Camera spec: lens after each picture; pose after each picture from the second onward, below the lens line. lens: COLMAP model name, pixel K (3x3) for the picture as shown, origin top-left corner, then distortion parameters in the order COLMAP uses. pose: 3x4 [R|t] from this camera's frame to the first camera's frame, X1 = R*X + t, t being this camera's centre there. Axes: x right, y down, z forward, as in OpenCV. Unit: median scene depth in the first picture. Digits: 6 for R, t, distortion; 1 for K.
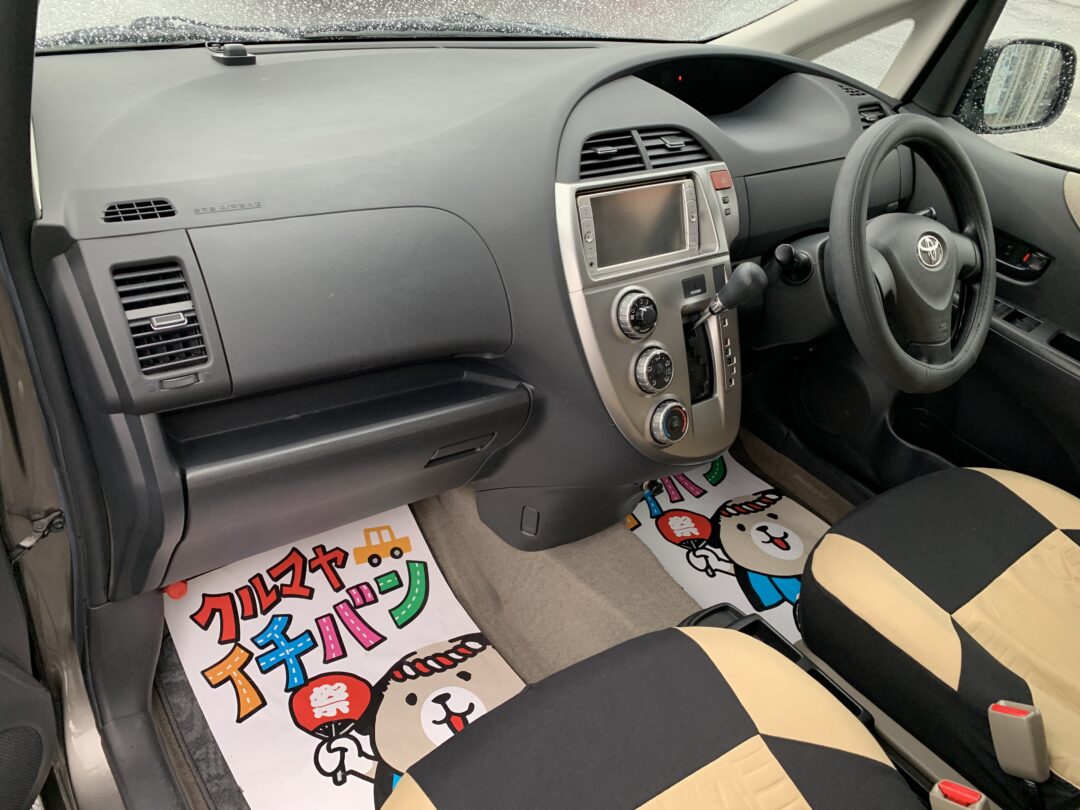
lens RADIAL K [[818.5, 0, 540.0], [0, 818.5, 405.0], [0, 0, 1]] dist [0.001209, 0.035502]
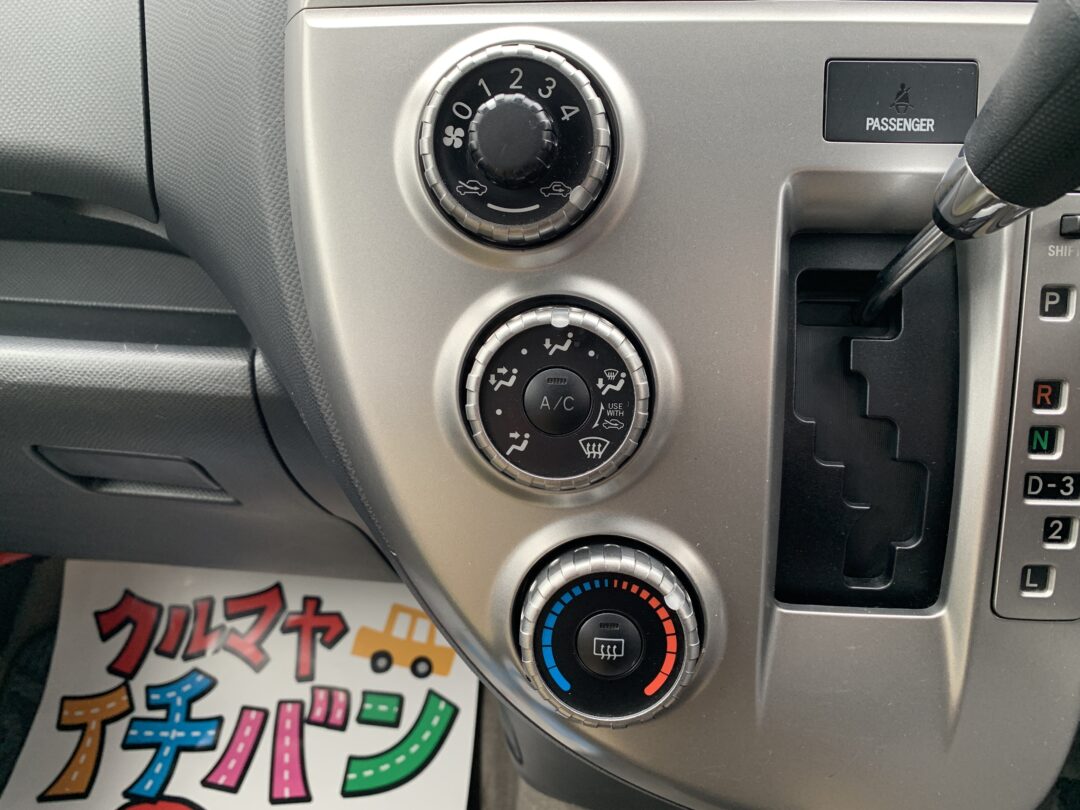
lens RADIAL K [[818.5, 0, 540.0], [0, 818.5, 405.0], [0, 0, 1]] dist [0.001209, 0.035502]
pose [[0.700684, 0.237296, -0.672853, 0.232571], [-0.296353, 0.954666, 0.028072, -0.034802], [0.649012, 0.179733, 0.739243, 0.633824]]
